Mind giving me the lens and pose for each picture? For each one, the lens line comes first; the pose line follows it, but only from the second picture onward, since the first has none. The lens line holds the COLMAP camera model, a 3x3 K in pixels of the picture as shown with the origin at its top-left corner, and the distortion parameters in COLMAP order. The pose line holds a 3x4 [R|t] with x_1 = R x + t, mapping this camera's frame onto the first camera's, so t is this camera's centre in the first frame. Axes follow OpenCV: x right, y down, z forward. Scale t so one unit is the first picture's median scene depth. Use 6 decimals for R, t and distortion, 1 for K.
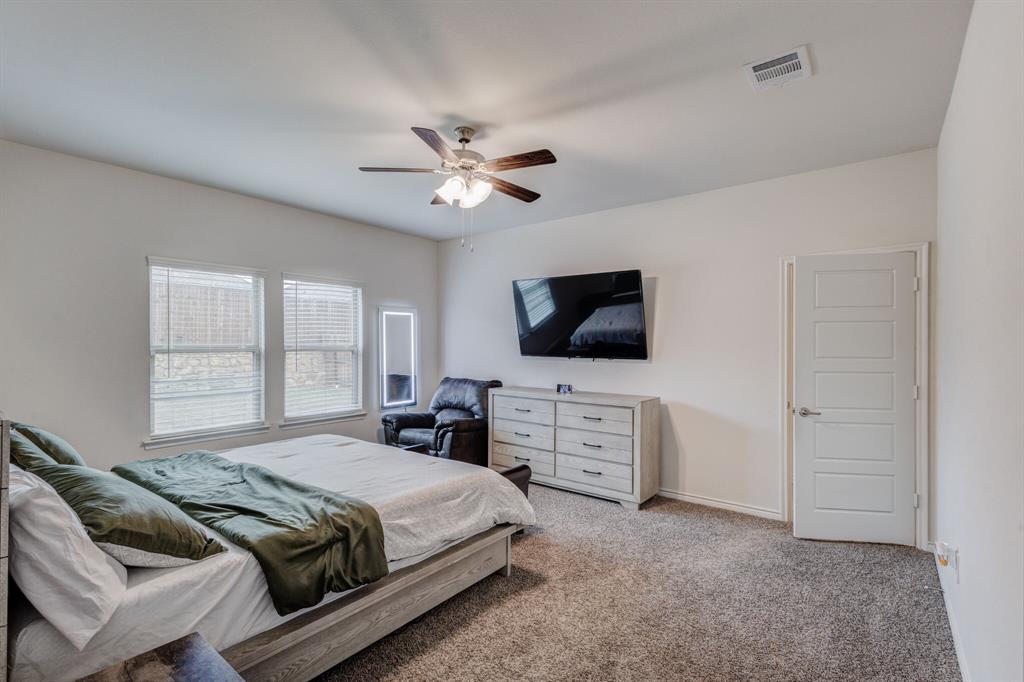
lens RADIAL K [[476.1, 0, 509.6], [0, 476.1, 340.8], [0, 0, 1]] dist [0.004803, -0.000335]
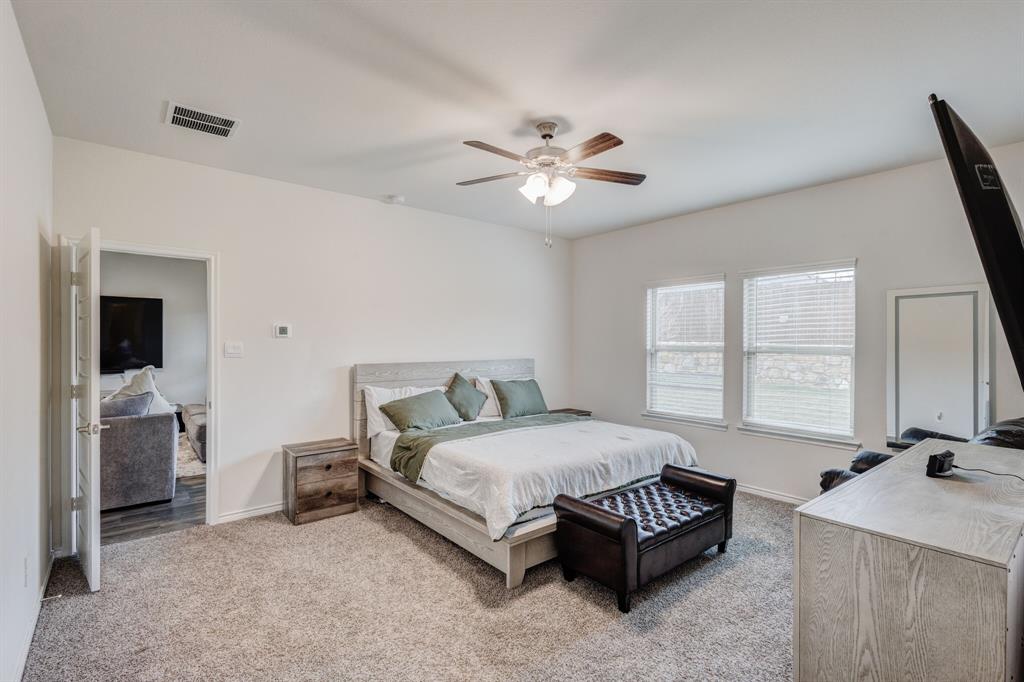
lens RADIAL K [[473.0, 0, 513.0], [0, 473.0, 338.4], [0, 0, 1]] dist [0.003788, 0.000131]
pose [[-0.208406, -0.009171, -0.977999, 1.024923], [0.002555, 0.999948, -0.009921, 0.002111], [0.978039, -0.004567, -0.208372, 1.335585]]
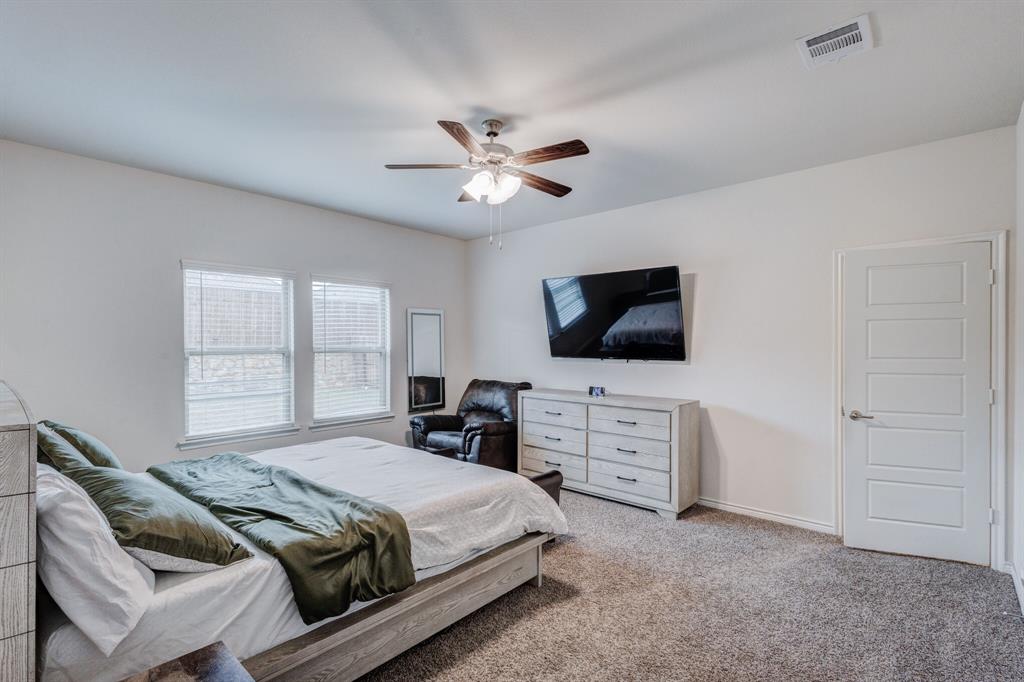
lens RADIAL K [[476.1, 0, 509.6], [0, 476.1, 340.8], [0, 0, 1]] dist [0.004803, -0.000335]
pose [[0.998236, -0.004015, -0.059227, -0.004152], [0.003903, 0.999990, -0.002015, 0.000122], [0.059234, 0.001780, 0.998243, 0.039628]]
